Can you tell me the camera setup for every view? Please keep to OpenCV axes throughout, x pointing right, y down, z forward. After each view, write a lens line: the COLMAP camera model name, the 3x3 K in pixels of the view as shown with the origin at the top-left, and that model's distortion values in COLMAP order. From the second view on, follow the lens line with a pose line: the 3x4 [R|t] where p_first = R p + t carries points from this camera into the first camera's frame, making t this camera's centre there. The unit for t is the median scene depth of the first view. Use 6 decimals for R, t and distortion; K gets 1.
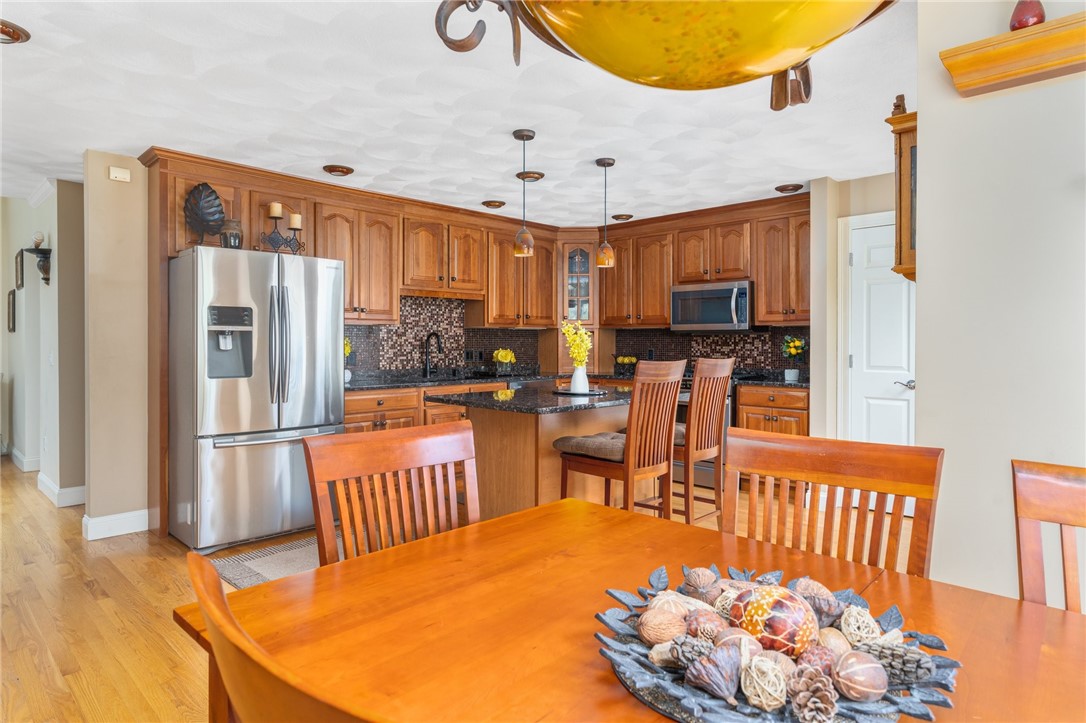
lens RADIAL K [[620.8, 0, 541.9], [0, 620.8, 344.4], [0, 0, 1]] dist [-0.001562, -0.000538]
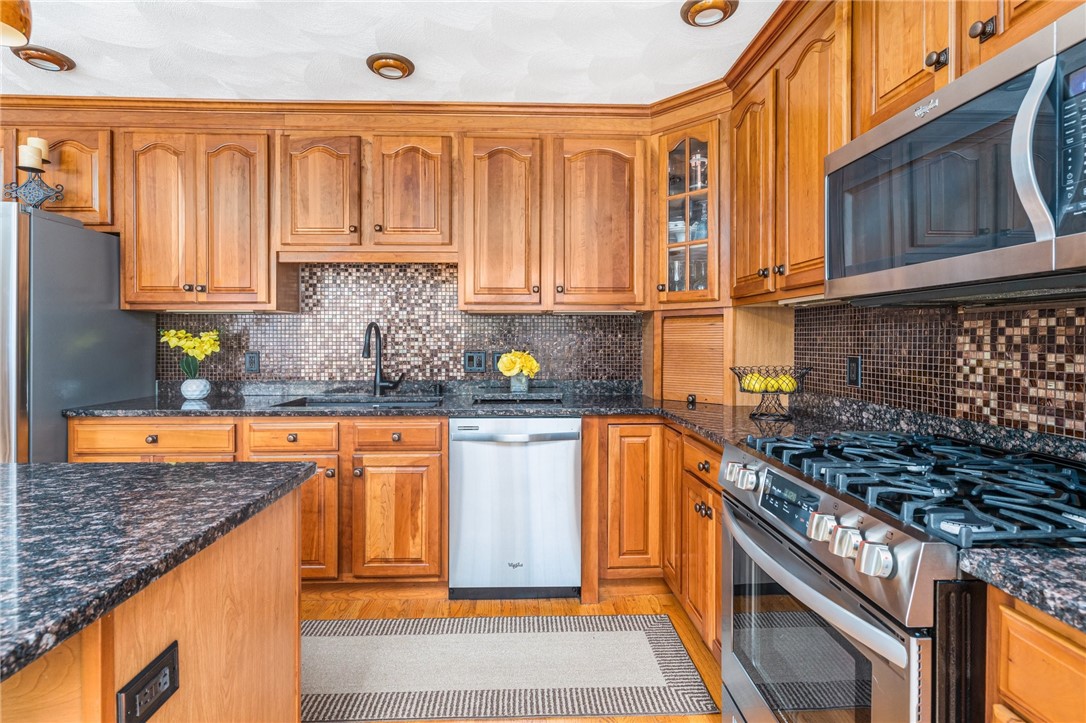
lens RADIAL K [[528.5, 0, 540.2], [0, 528.5, 339.8], [0, 0, 1]] dist [0.001256, 0.000457]
pose [[0.725032, 0.000363, -0.688715, 0.290679], [-0.002182, 0.999996, -0.001771, -0.001731], [0.688712, 0.002786, 0.725030, 0.719908]]
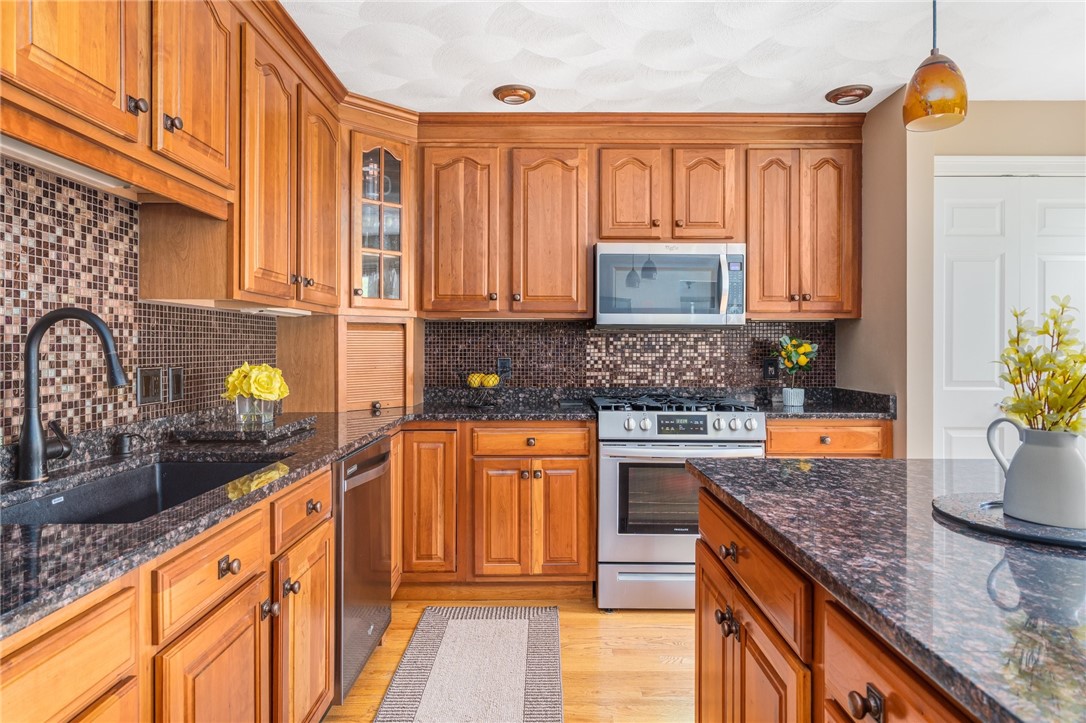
lens RADIAL K [[620.8, 0, 541.9], [0, 620.8, 344.4], [0, 0, 1]] dist [-0.001562, -0.000538]
pose [[0.718959, 0.002277, 0.695049, -0.209076], [0.001376, 0.999988, -0.004699, -0.002328], [-0.695051, 0.004334, 0.718947, 0.651486]]
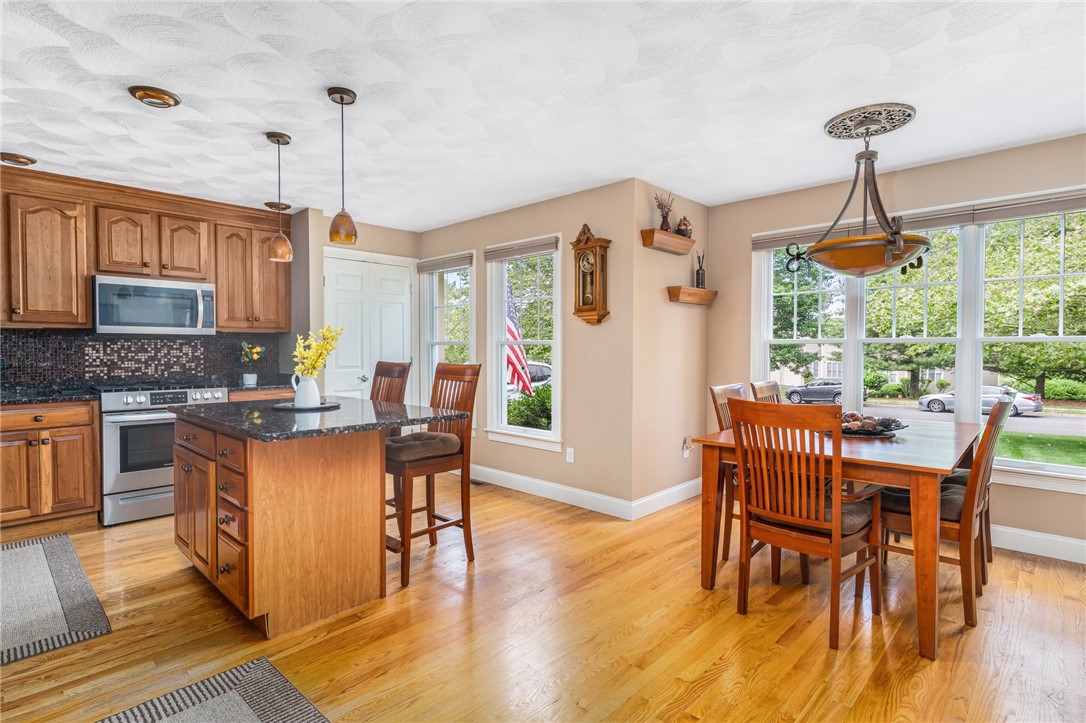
lens RADIAL K [[541.3, 0, 543.0], [0, 541.3, 361.5], [0, 0, 1]] dist [-0.001341, -0.000436]
pose [[-0.008417, -0.024496, 0.999664, -0.473739], [0.003693, 0.999692, 0.024528, -0.001552], [-0.999958, 0.003899, -0.008324, 0.460532]]
